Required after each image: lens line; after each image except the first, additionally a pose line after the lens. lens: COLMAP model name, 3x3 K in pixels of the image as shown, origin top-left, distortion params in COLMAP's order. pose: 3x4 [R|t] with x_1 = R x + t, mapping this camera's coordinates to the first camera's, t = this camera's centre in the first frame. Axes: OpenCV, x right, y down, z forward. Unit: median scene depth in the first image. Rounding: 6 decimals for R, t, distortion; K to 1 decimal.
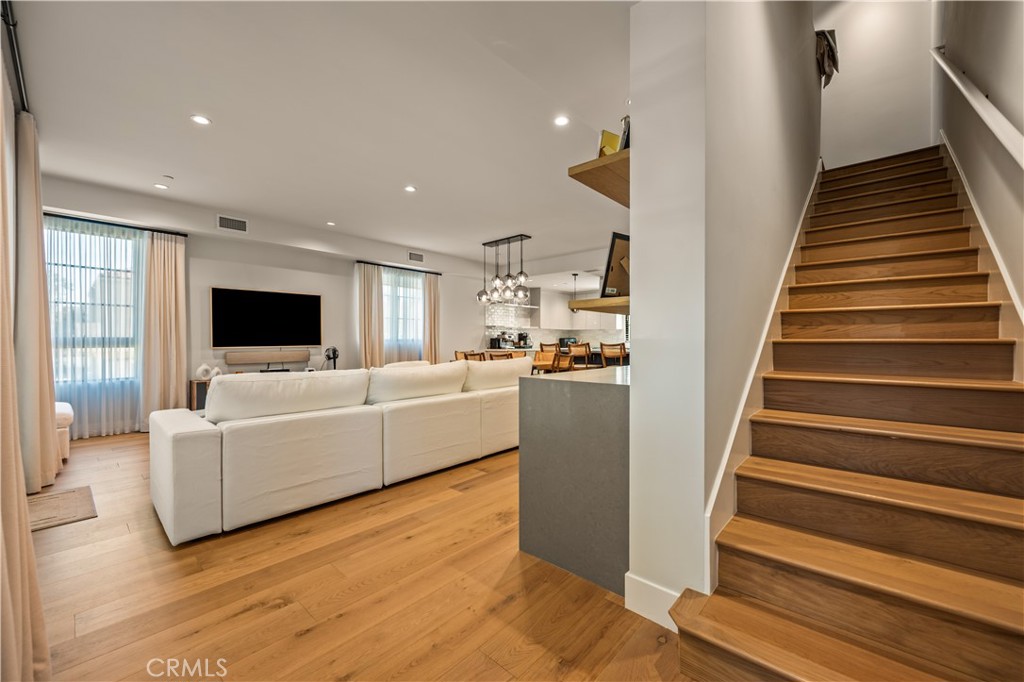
lens RADIAL K [[403.8, 0, 513.0], [0, 403.8, 341.4], [0, 0, 1]] dist [-0.001386, -0.000432]
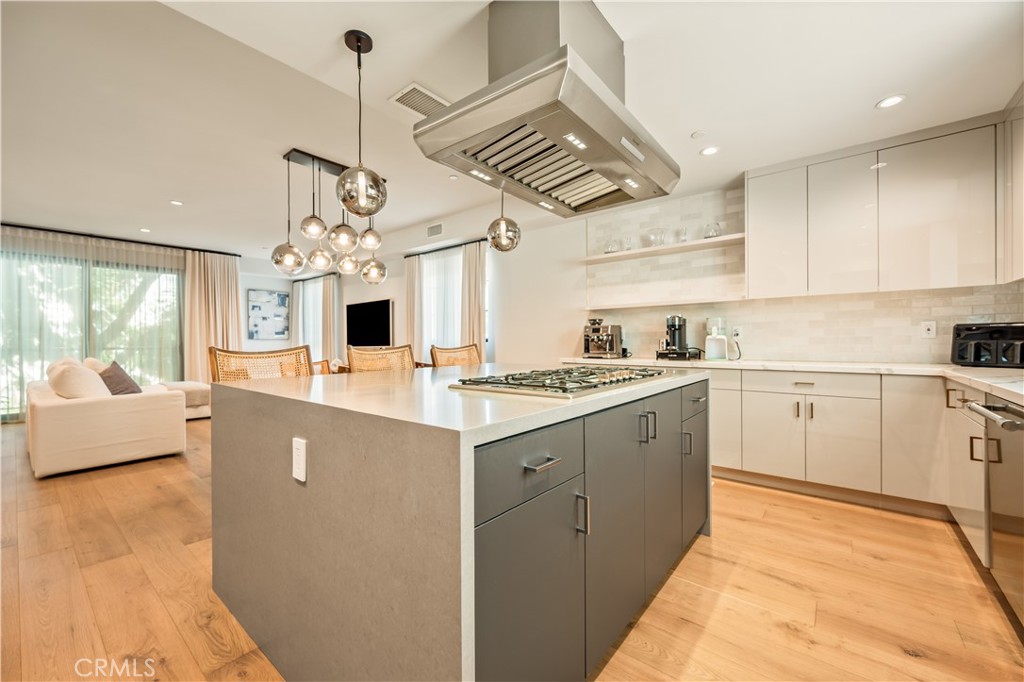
lens RADIAL K [[403.8, 0, 509.1], [0, 403.8, 341.8], [0, 0, 1]] dist [-0.001386, -0.000432]
pose [[0.048841, -0.000830, -0.998806, 0.537690], [0.005536, 0.999985, -0.000560, 0.001334], [0.998791, -0.005502, 0.048845, 1.134966]]
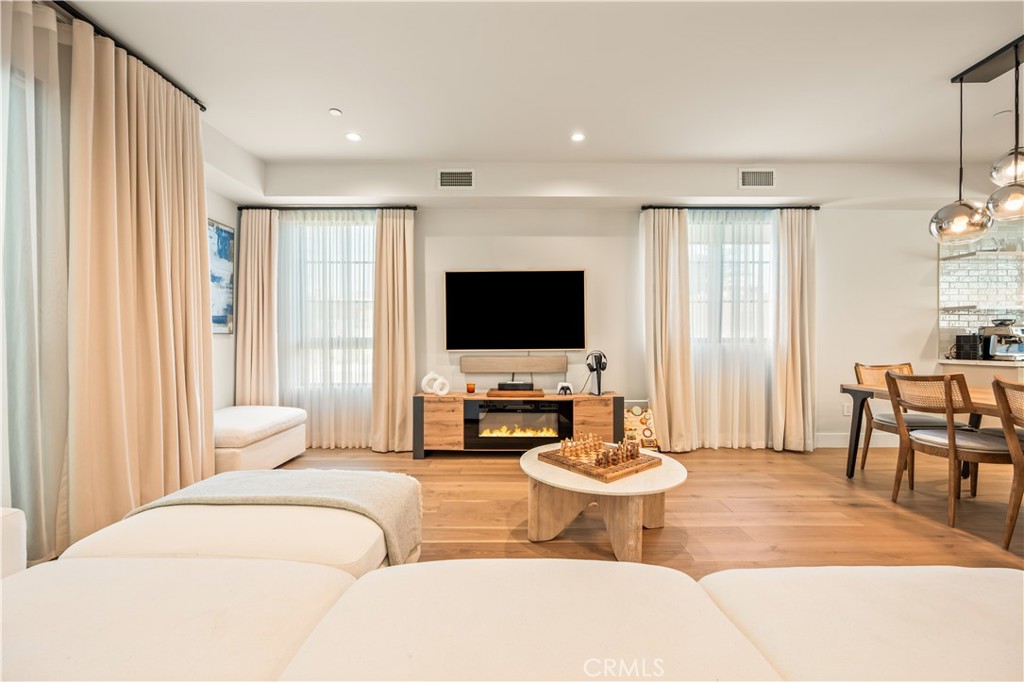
lens RADIAL K [[403.8, 0, 511.8], [0, 403.8, 341.7], [0, 0, 1]] dist [-0.001386, -0.000432]
pose [[0.668829, 0.001045, -0.743415, -0.068494], [0.000096, 0.999999, 0.001492, -0.001507], [0.743416, -0.001069, 0.668829, 0.436730]]
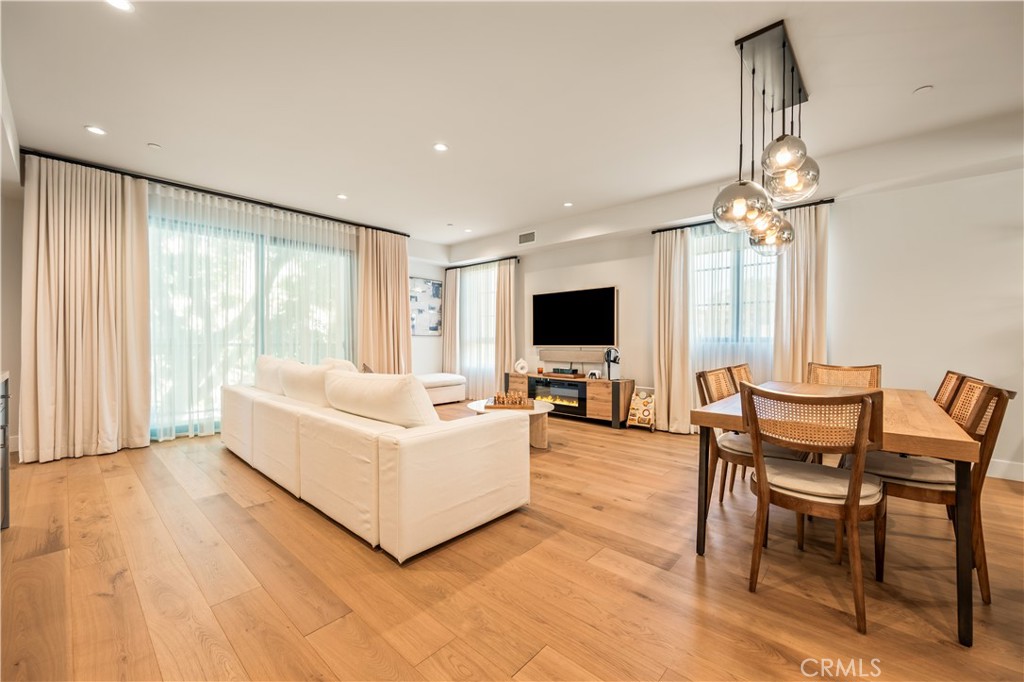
lens RADIAL K [[403.8, 0, 513.0], [0, 403.8, 342.6], [0, 0, 1]] dist [-0.001386, -0.000432]
pose [[0.002629, 0.006049, -0.999978, 0.333244], [-0.004616, 0.999971, 0.006037, -0.000463], [0.999986, 0.004600, 0.002657, 0.706892]]
